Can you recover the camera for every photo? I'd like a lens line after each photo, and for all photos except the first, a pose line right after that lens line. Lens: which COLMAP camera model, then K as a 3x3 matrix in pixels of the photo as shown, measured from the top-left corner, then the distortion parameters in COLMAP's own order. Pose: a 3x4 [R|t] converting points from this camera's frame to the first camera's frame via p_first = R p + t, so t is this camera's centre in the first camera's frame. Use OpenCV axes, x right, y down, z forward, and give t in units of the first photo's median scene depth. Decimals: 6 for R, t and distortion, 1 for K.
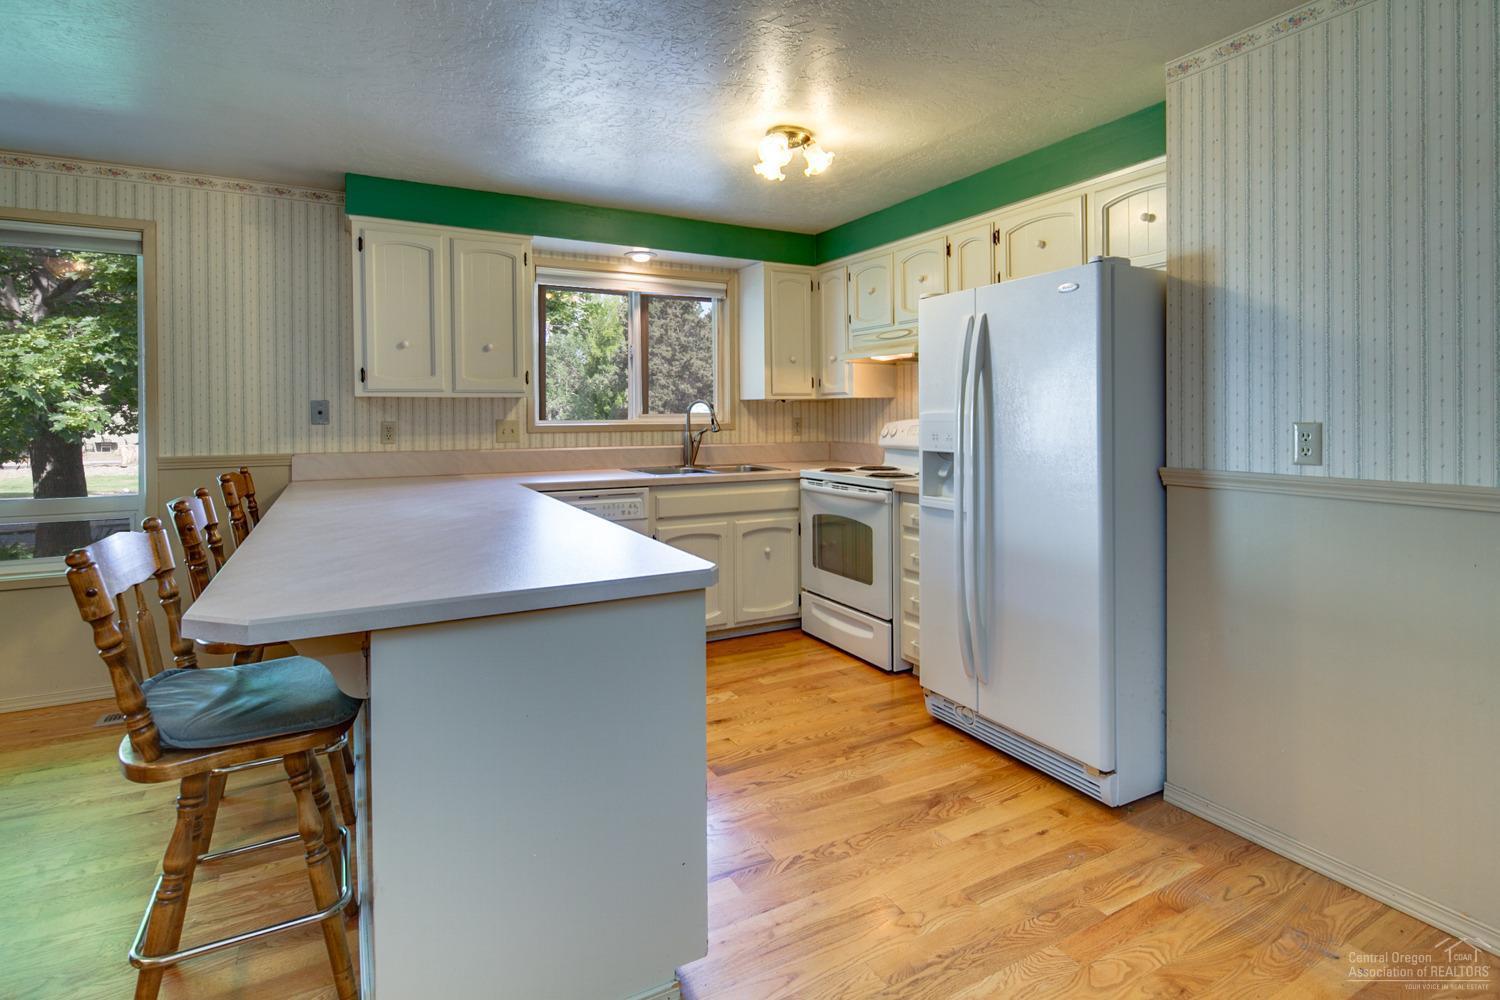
lens RADIAL K [[740.4, 0, 743.4], [0, 740.4, 421.1], [0, 0, 1]] dist [-0.004622, -0.001282]
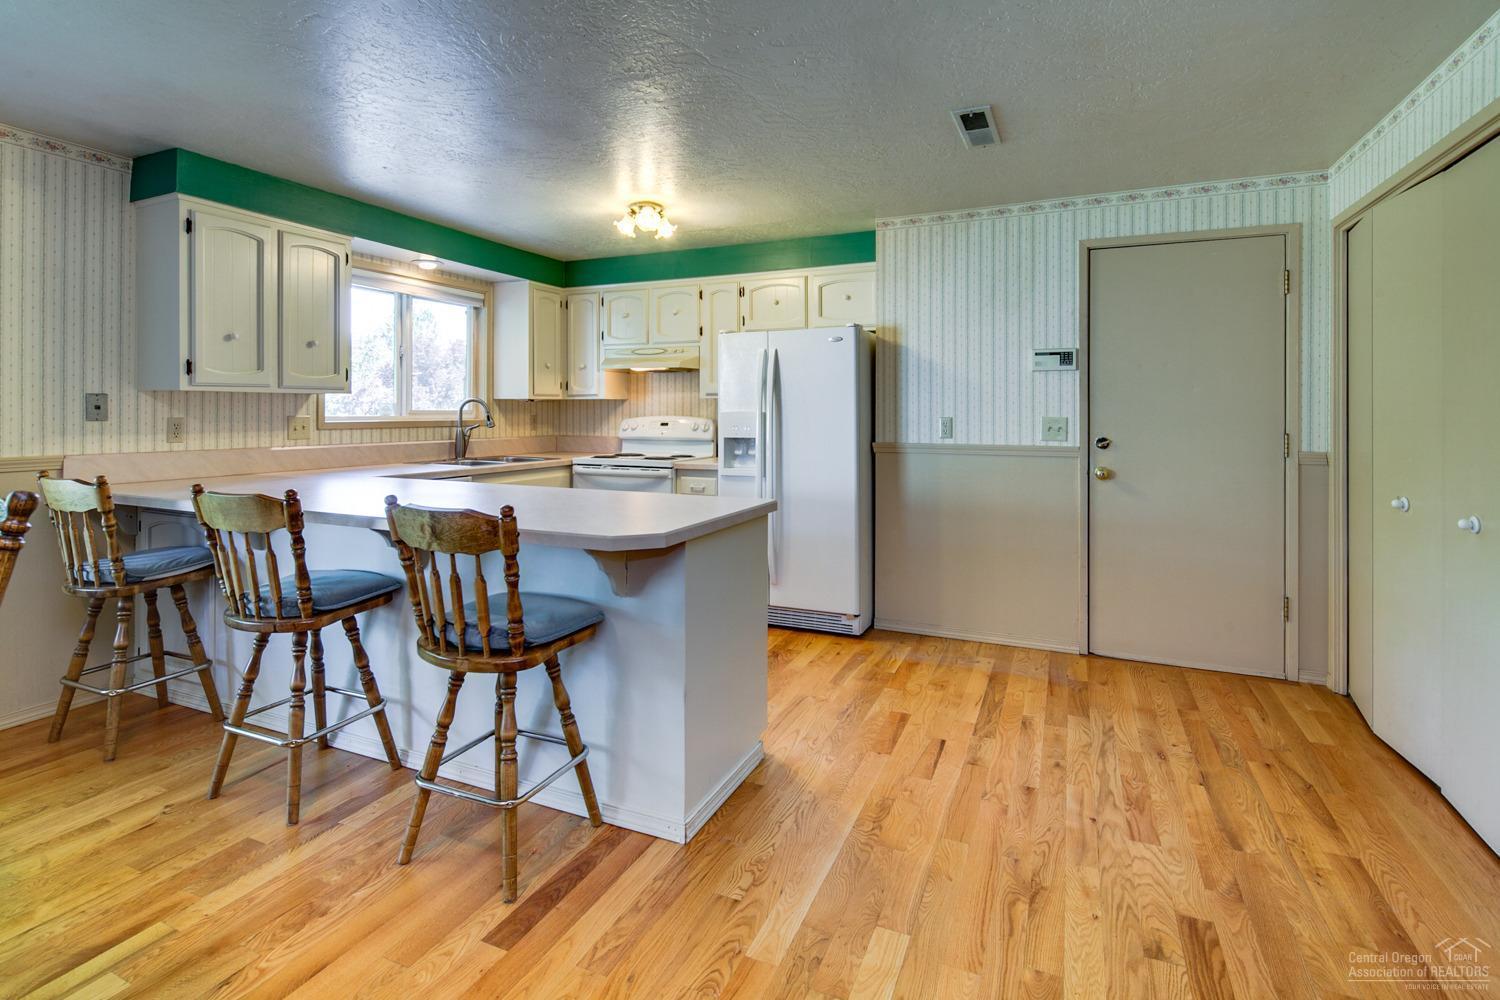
lens RADIAL K [[740.4, 0, 740.9], [0, 740.4, 412.3], [0, 0, 1]] dist [-0.004622, -0.001282]
pose [[0.791246, 0.004736, 0.611480, -0.501272], [0.001545, 0.999951, -0.009744, 0.003838], [-0.611496, 0.008655, 0.791200, -0.143451]]
